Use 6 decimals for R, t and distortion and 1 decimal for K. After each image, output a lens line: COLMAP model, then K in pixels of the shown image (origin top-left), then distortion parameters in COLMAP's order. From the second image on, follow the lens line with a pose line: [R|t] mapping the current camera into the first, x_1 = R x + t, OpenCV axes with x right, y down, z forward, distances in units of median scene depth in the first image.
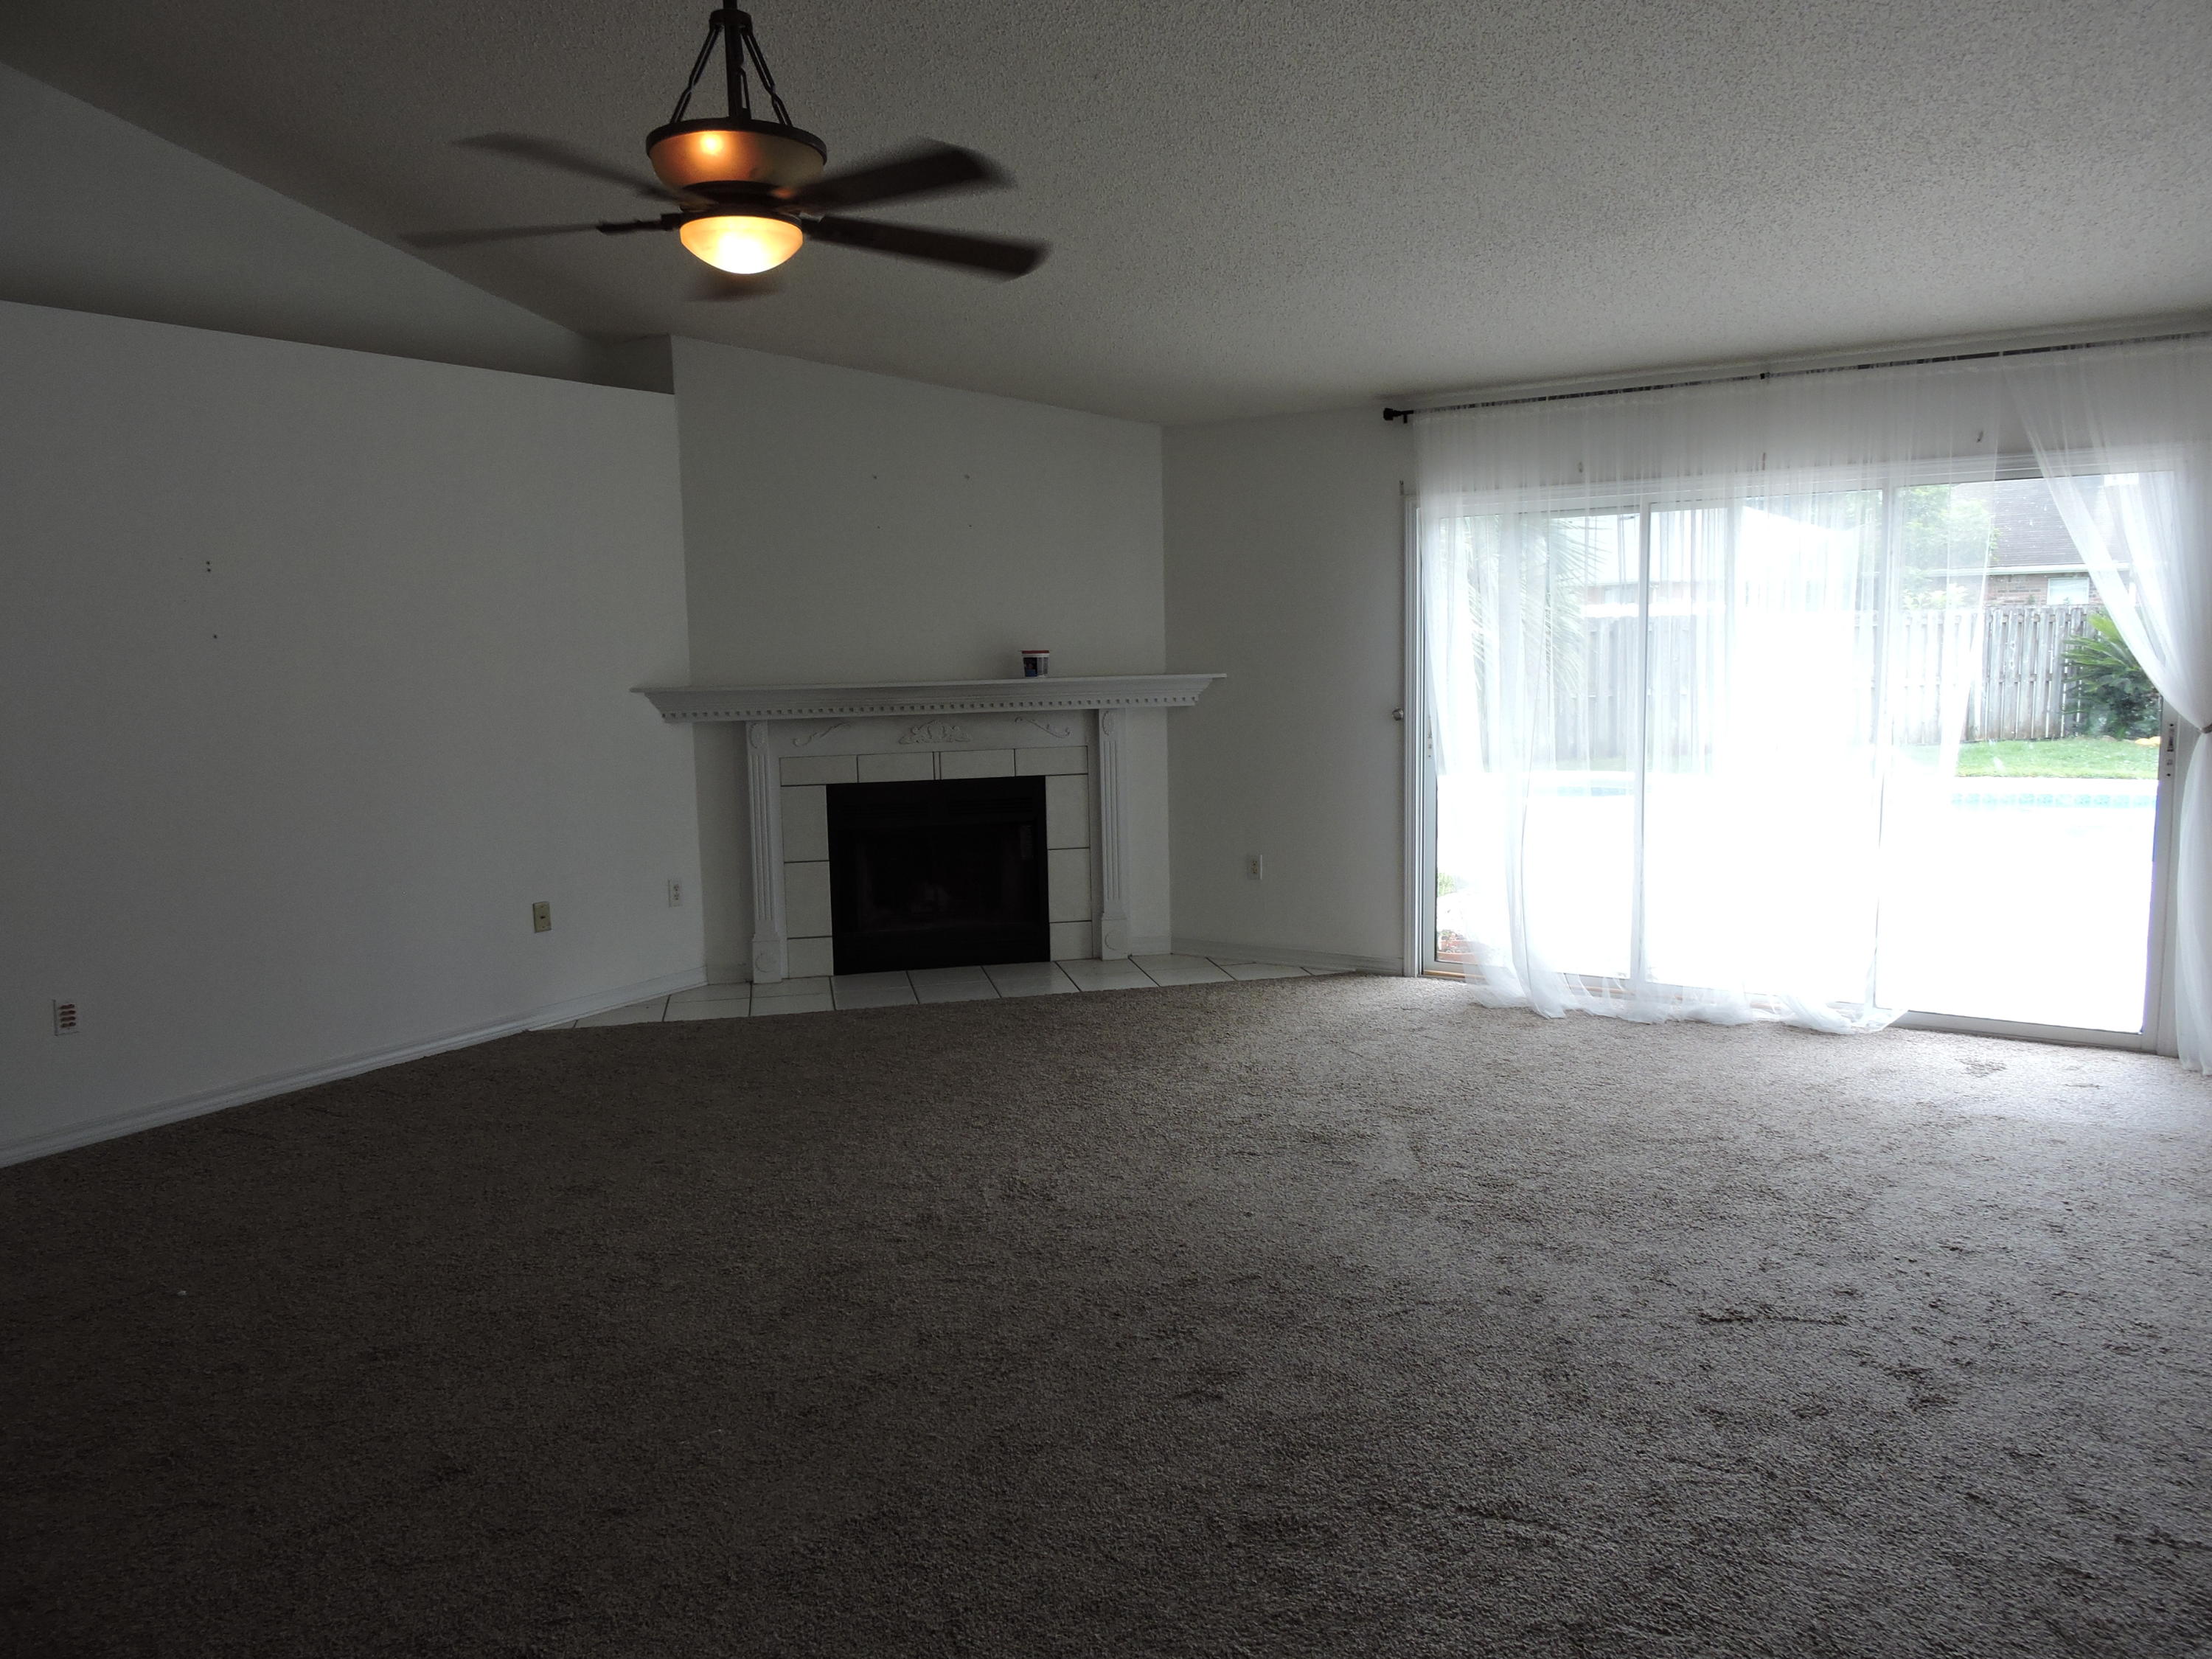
lens RADIAL K [[1579.7, 0, 1100.0], [0, 1579.7, 832.4], [0, 0, 1]] dist [0.025680, -0.029713]
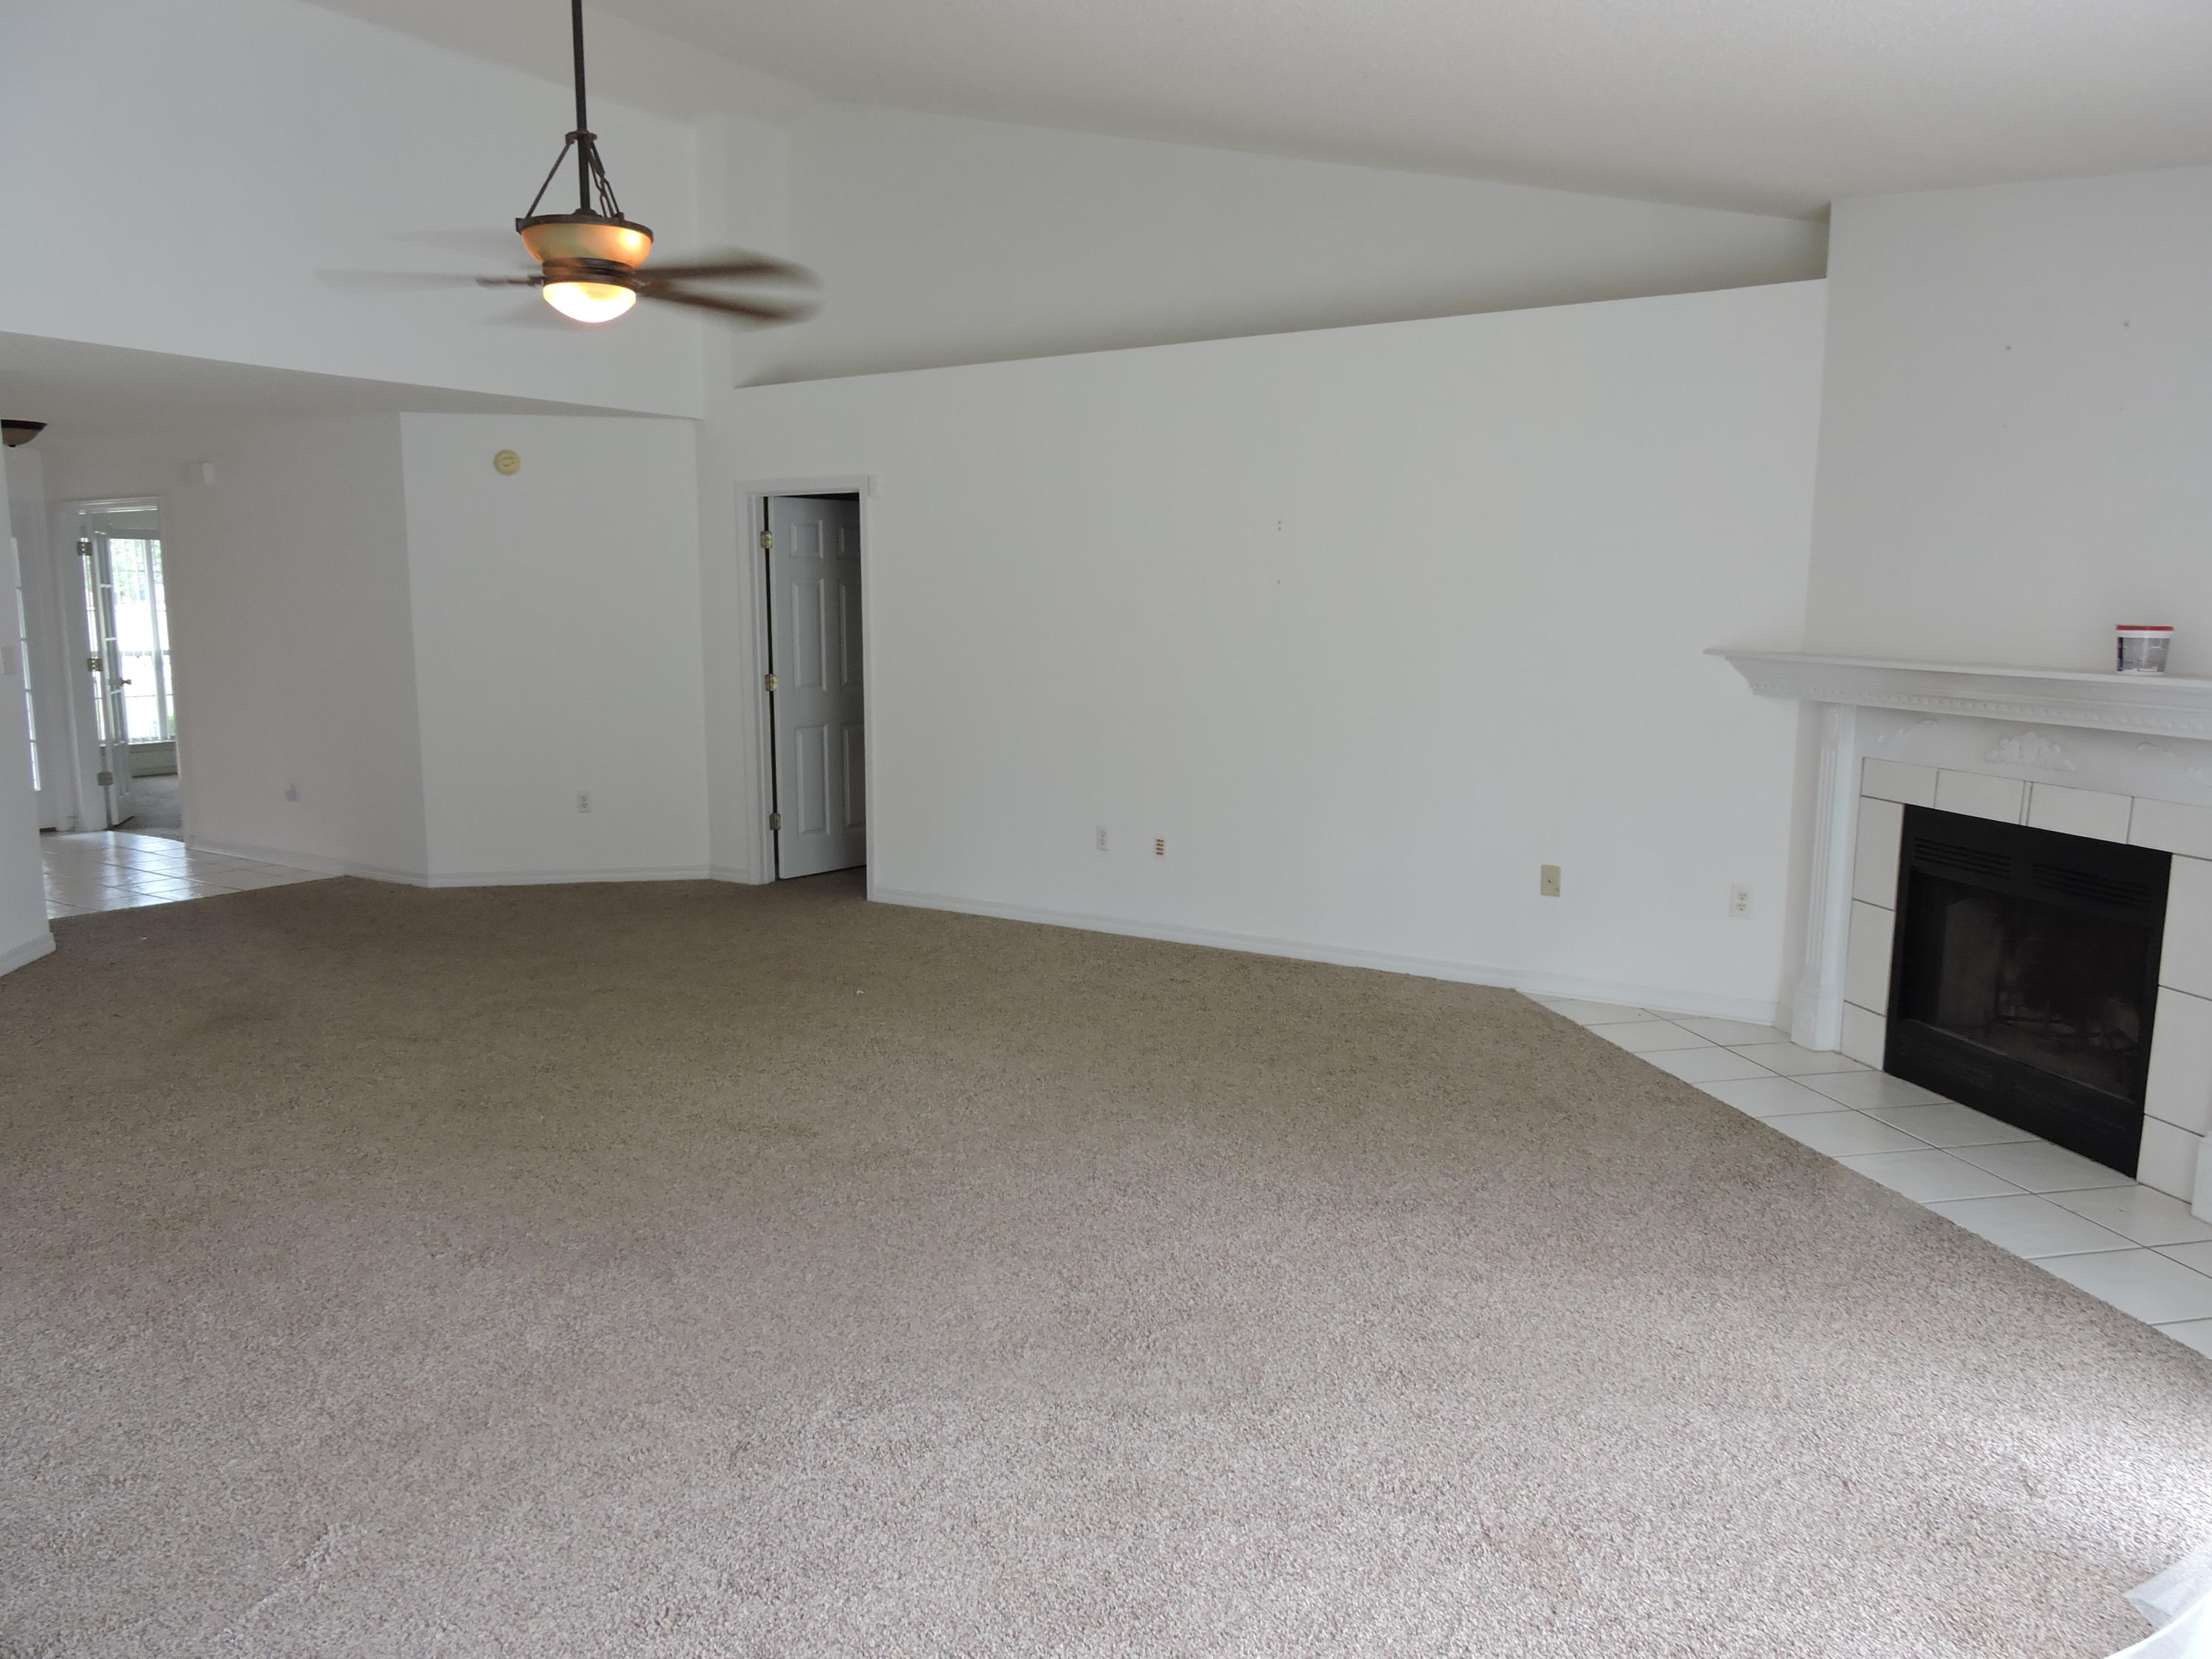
lens RADIAL K [[1579.7, 0, 1100.0], [0, 1579.7, 832.4], [0, 0, 1]] dist [0.025680, -0.029713]
pose [[0.002992, 0.170002, -0.985439, 0.525205], [-0.130057, 0.977140, 0.168175, -0.090462], [0.991502, 0.127660, 0.025033, 0.633689]]
